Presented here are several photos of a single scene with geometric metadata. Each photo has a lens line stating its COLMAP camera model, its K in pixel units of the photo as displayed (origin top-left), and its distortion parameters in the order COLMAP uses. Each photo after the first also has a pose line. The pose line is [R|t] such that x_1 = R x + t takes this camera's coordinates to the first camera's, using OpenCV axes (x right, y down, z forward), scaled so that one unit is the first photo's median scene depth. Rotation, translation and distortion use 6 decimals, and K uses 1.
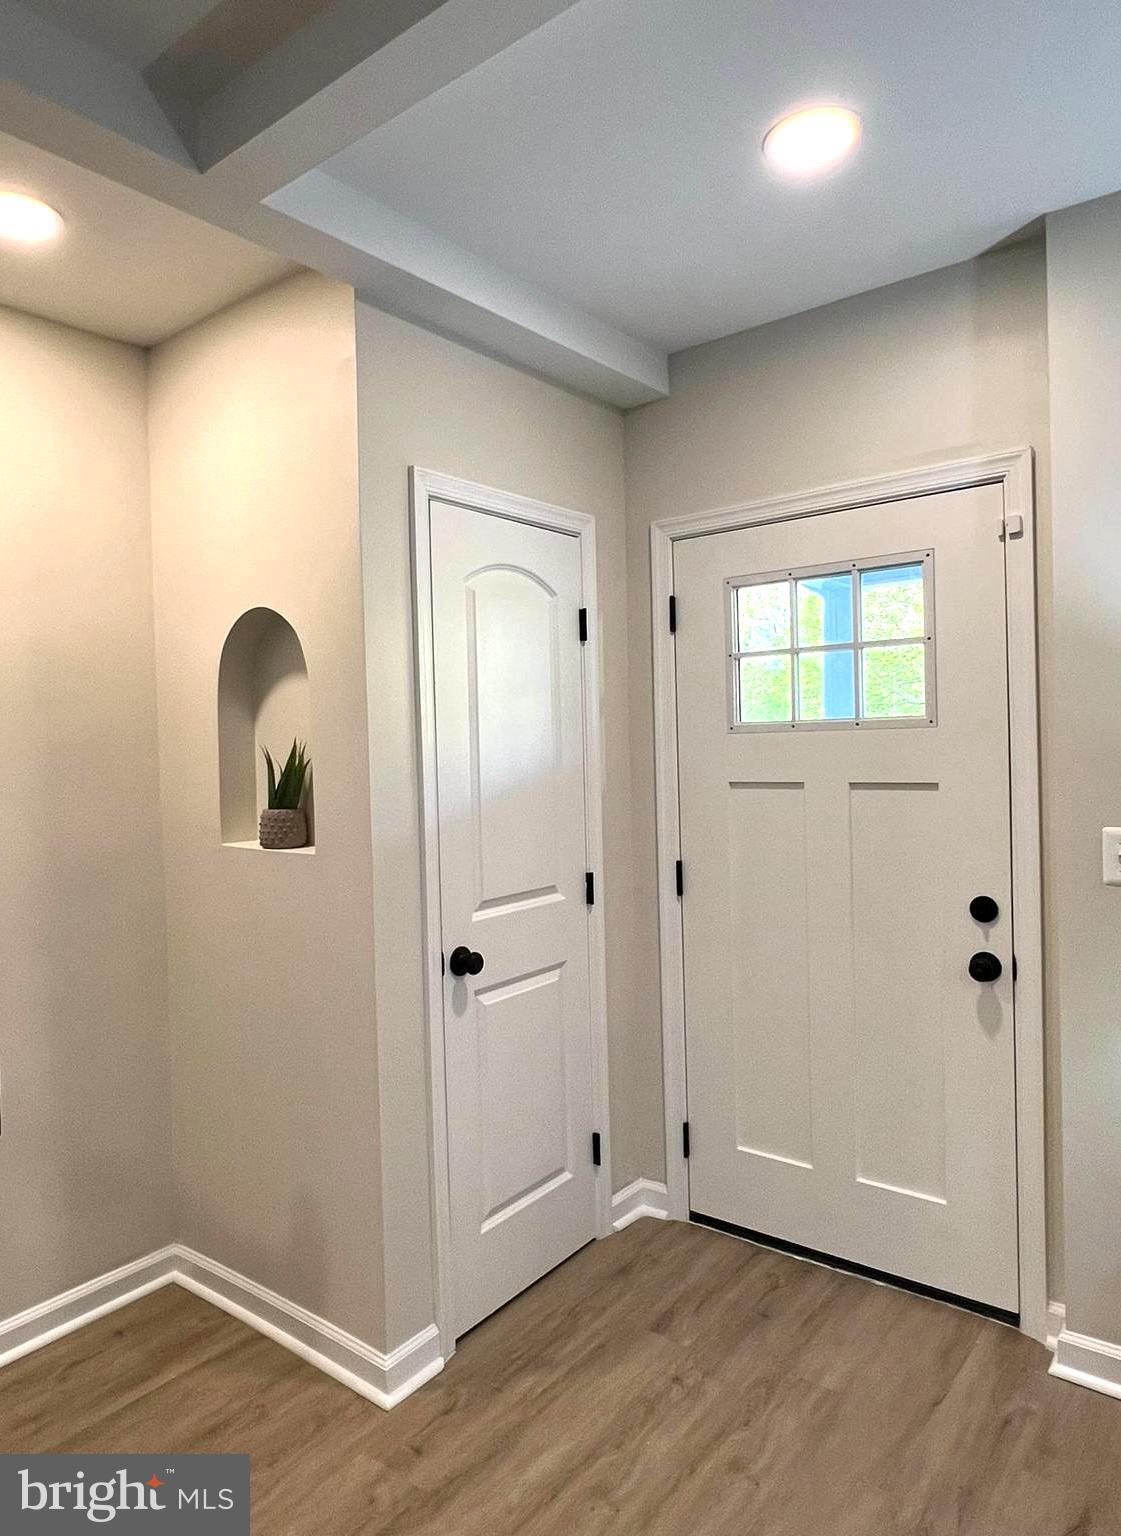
lens RADIAL K [[983.0, 0, 529.1], [0, 983.0, 767.6], [0, 0, 1]] dist [-0.006630, -0.002317]
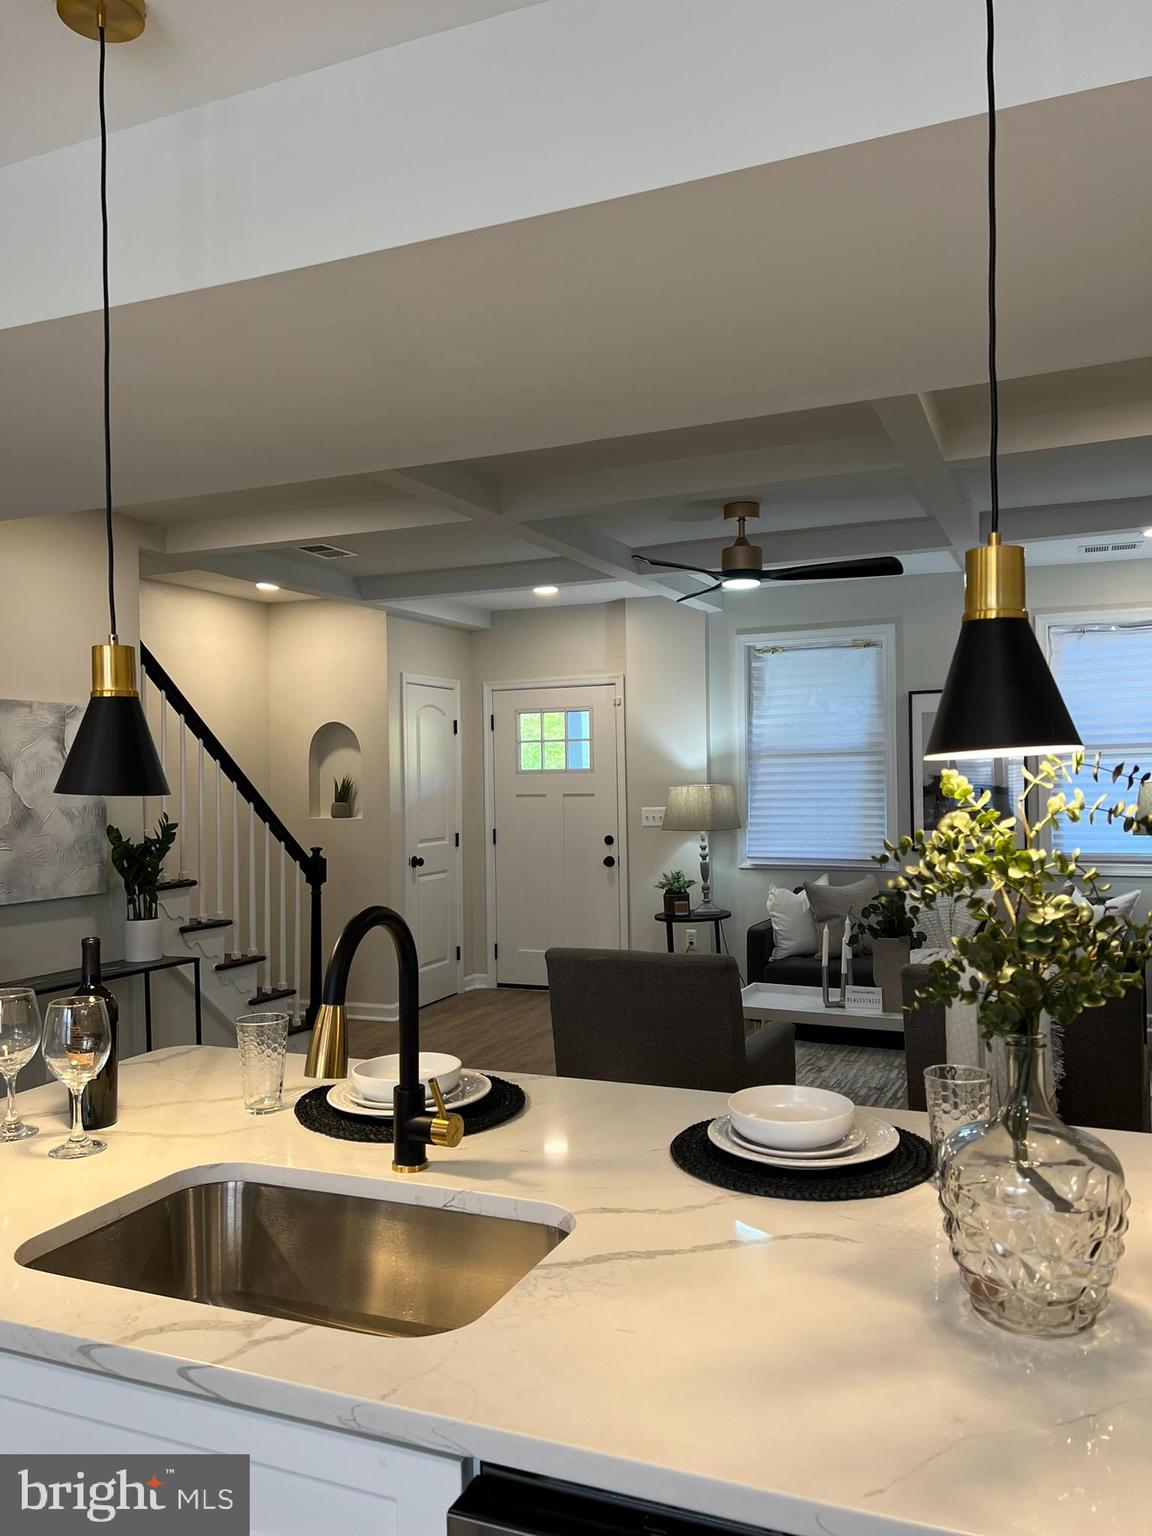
lens RADIAL K [[1149.3, 0, 581.9], [0, 1149.3, 776.1], [0, 0, 1]] dist [0.077117, -0.110197]
pose [[0.960167, 0.012337, 0.279155, -0.464503], [-0.003785, 0.999507, -0.031156, 0.062303], [-0.279401, 0.028859, 0.959741, -1.899435]]
